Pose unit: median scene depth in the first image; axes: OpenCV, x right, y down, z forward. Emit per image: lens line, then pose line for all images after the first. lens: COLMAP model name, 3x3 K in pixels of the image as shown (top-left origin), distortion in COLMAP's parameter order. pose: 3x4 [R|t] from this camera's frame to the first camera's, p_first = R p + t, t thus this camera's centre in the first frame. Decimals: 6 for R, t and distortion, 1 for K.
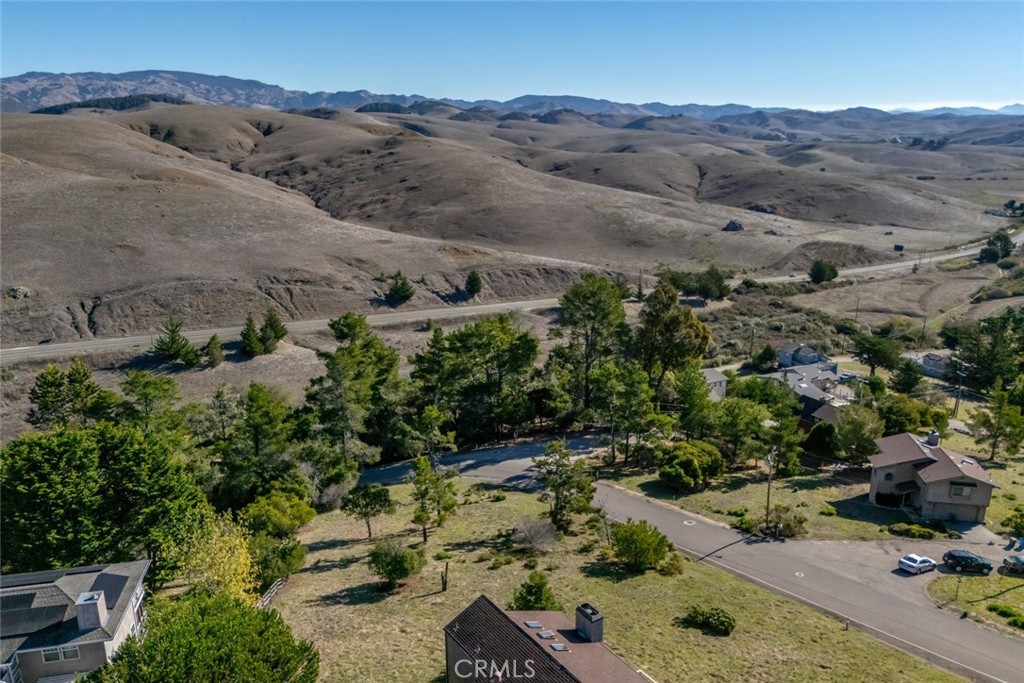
lens RADIAL K [[735.6, 0, 524.6], [0, 735.6, 353.5], [0, 0, 1]] dist [0.073018, -0.074825]
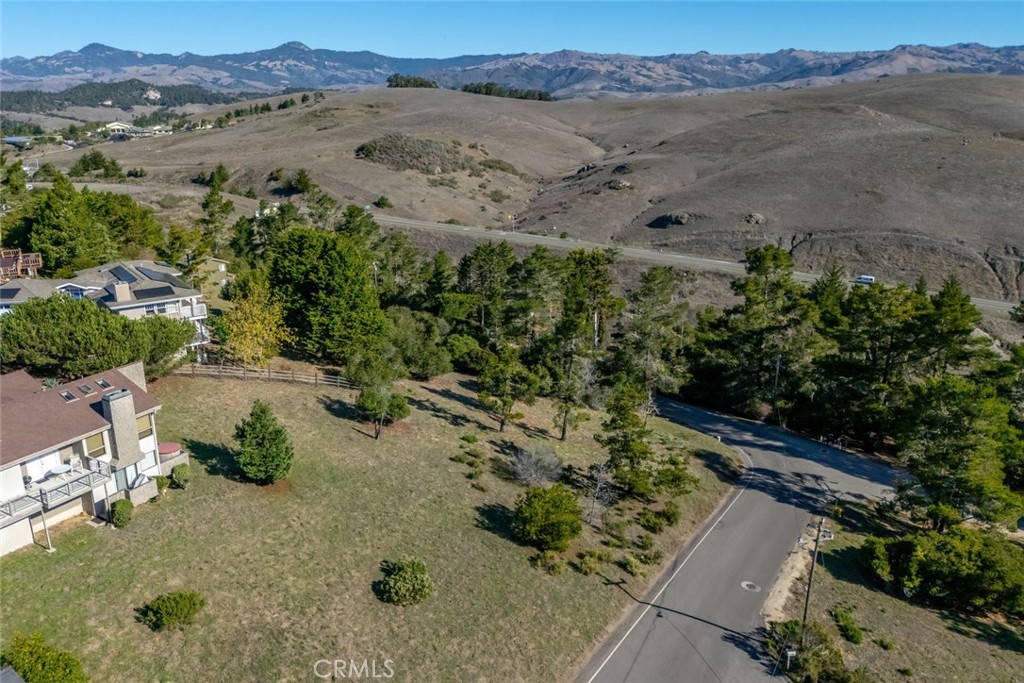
lens RADIAL K [[735.6, 0, 524.6], [0, 735.6, 353.5], [0, 0, 1]] dist [0.073018, -0.074825]
pose [[0.433077, 0.289483, -0.853606, 0.163073], [-0.255977, 0.947532, 0.191466, -0.009741], [0.864245, 0.135584, 0.484456, 0.126378]]
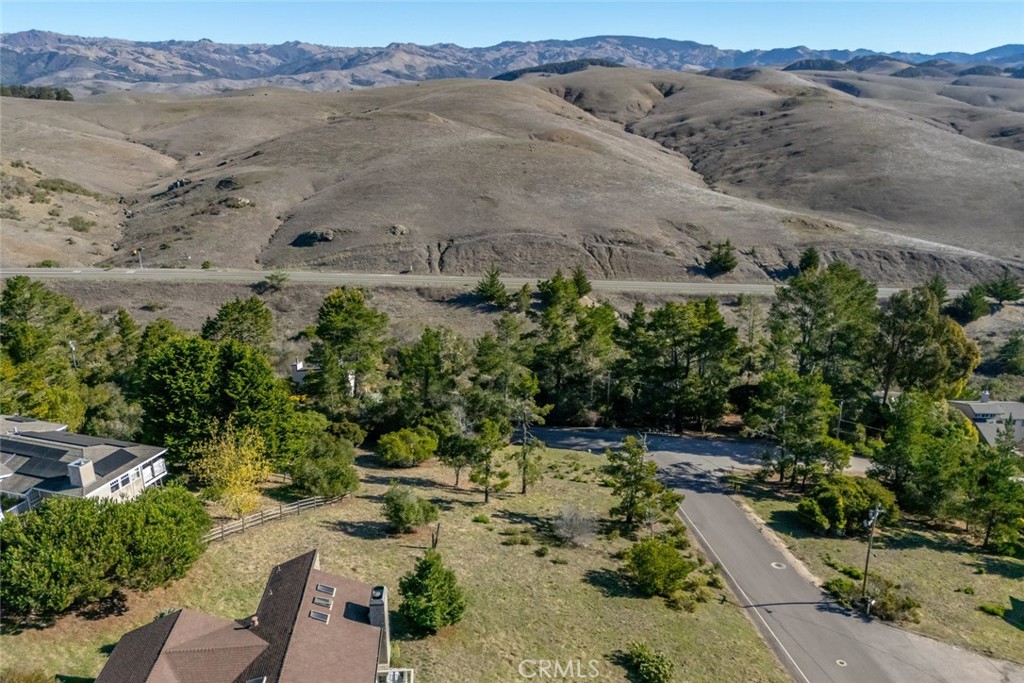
lens RADIAL K [[735.6, 0, 524.6], [0, 735.6, 353.5], [0, 0, 1]] dist [0.073018, -0.074825]
pose [[0.864351, 0.166900, -0.474386, 0.086679], [-0.143858, 0.985961, 0.084768, -0.010964], [0.481874, -0.005025, 0.876226, 0.029171]]
